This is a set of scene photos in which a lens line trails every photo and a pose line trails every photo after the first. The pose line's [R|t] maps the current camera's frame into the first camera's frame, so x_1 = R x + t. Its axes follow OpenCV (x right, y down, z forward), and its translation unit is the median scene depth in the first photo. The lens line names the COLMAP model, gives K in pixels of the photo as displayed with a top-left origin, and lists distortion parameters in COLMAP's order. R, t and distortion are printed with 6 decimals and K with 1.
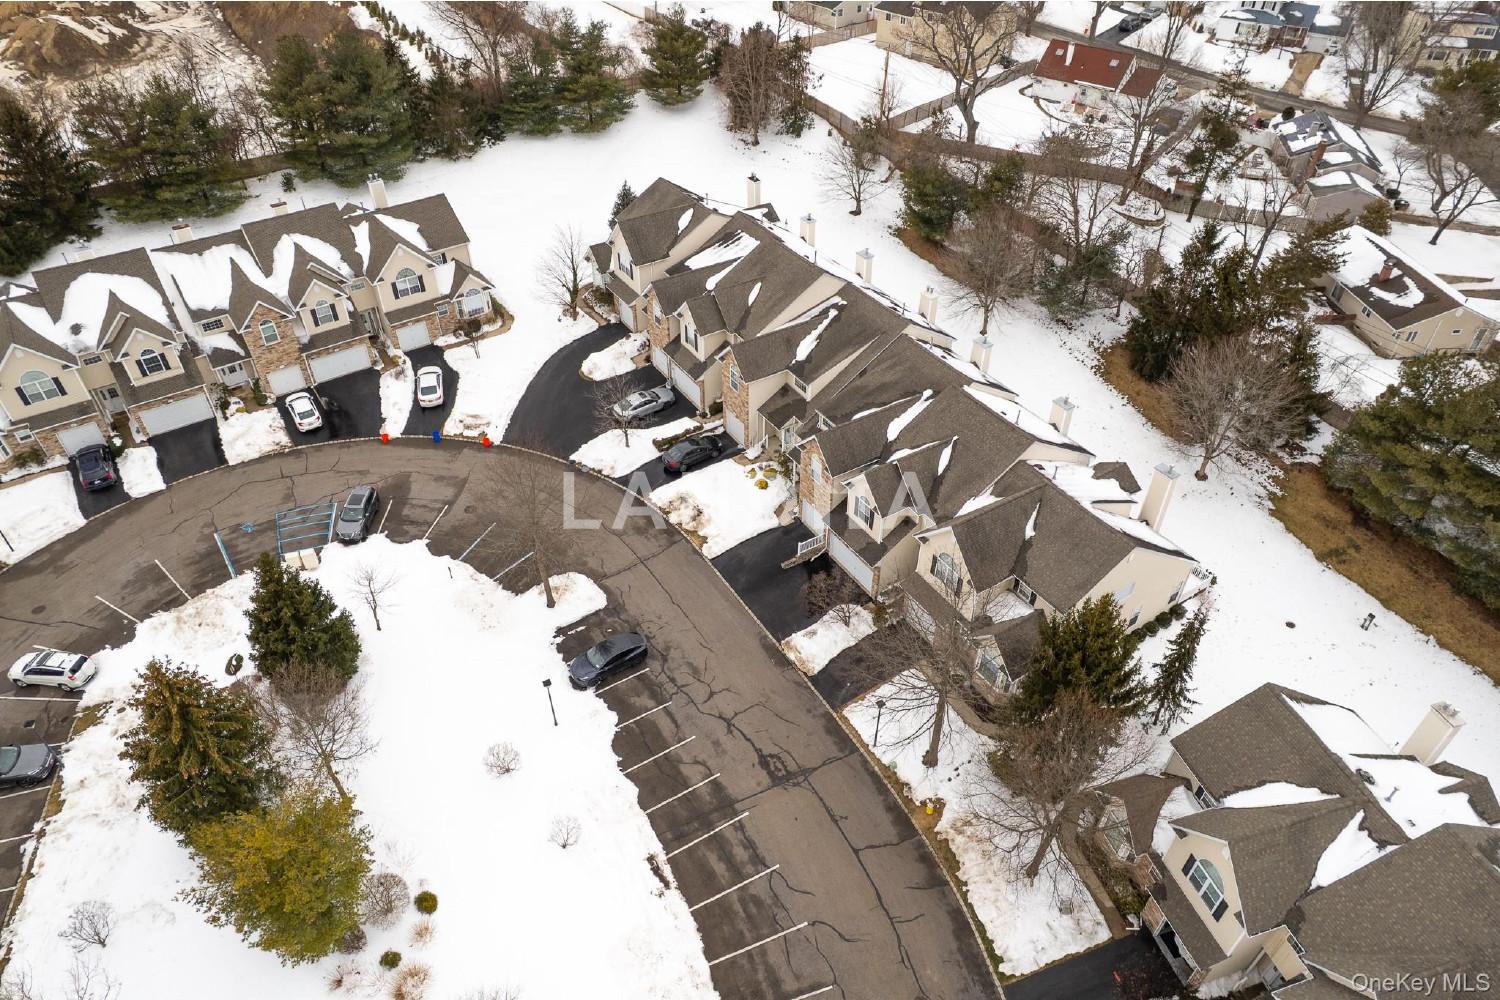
lens RADIAL K [[964.6, 0, 753.2], [0, 964.6, 519.1], [0, 0, 1]] dist [-0.086035, 0.081023]
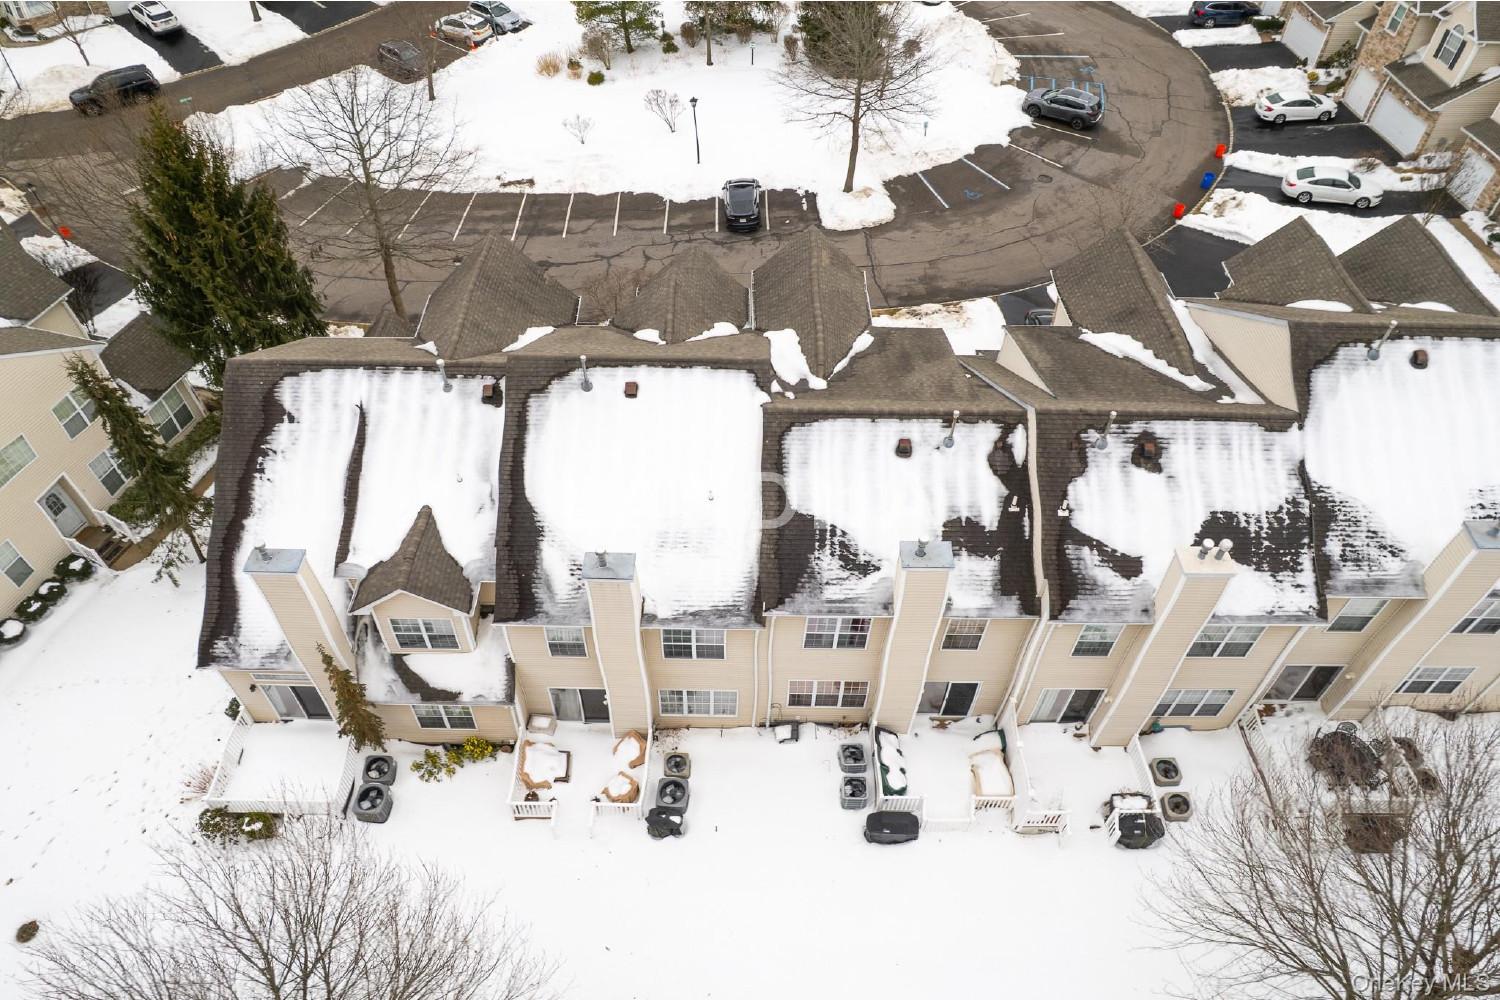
lens RADIAL K [[964.6, 0, 753.2], [0, 964.6, 519.1], [0, 0, 1]] dist [-0.086035, 0.081023]
pose [[-0.537560, 0.620130, -0.571373, 0.520935], [-0.564962, 0.238151, 0.790001, -0.478932], [0.625977, 0.747477, 0.222330, 0.973227]]
